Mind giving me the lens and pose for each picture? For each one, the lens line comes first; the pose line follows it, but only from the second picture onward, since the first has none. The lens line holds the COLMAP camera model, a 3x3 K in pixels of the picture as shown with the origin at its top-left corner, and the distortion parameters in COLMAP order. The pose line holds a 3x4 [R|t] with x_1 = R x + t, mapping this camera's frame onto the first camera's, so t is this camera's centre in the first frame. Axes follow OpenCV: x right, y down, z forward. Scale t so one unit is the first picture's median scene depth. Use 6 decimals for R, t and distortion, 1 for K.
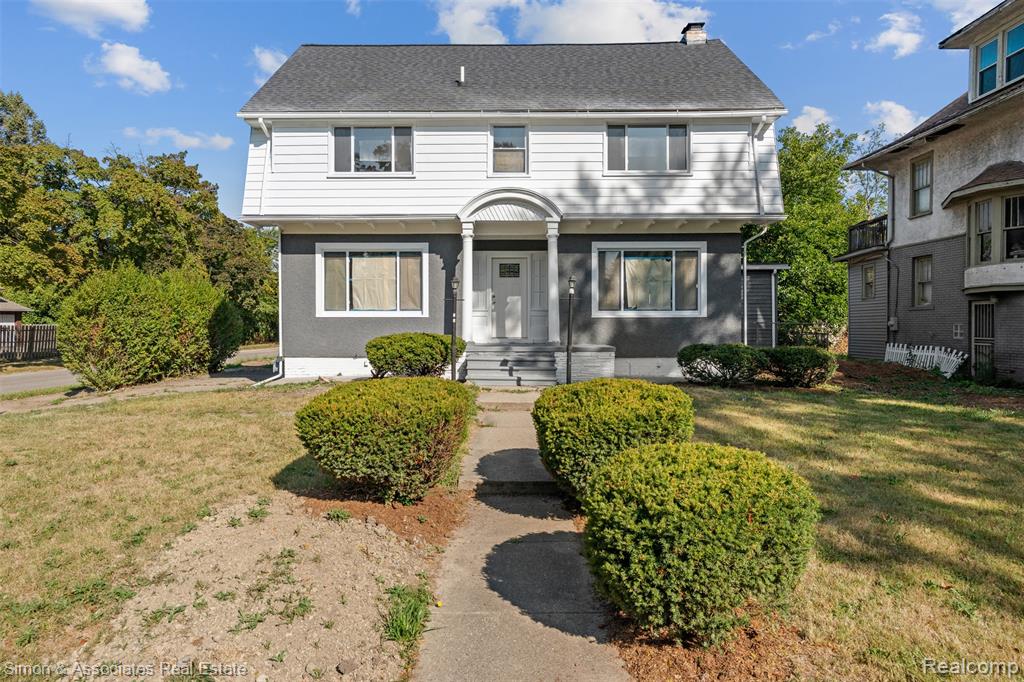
lens RADIAL K [[684.5, 0, 504.8], [0, 684.5, 336.5], [0, 0, 1]] dist [-0.000139, -0.001551]
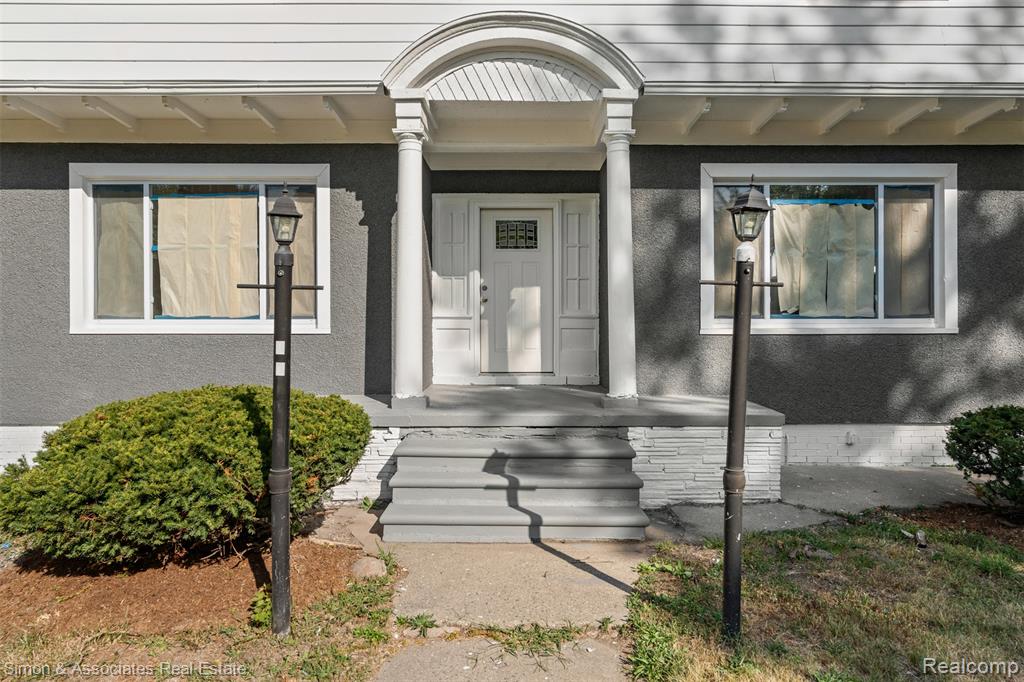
lens RADIAL K [[666.8, 0, 552.6], [0, 666.8, 339.2], [0, 0, 1]] dist [-0.001744, 0.000362]
pose [[0.998987, -0.002754, 0.044918, 0.012202], [0.002729, 0.999996, 0.000616, -0.024687], [-0.044920, -0.000493, 0.998990, 0.576979]]
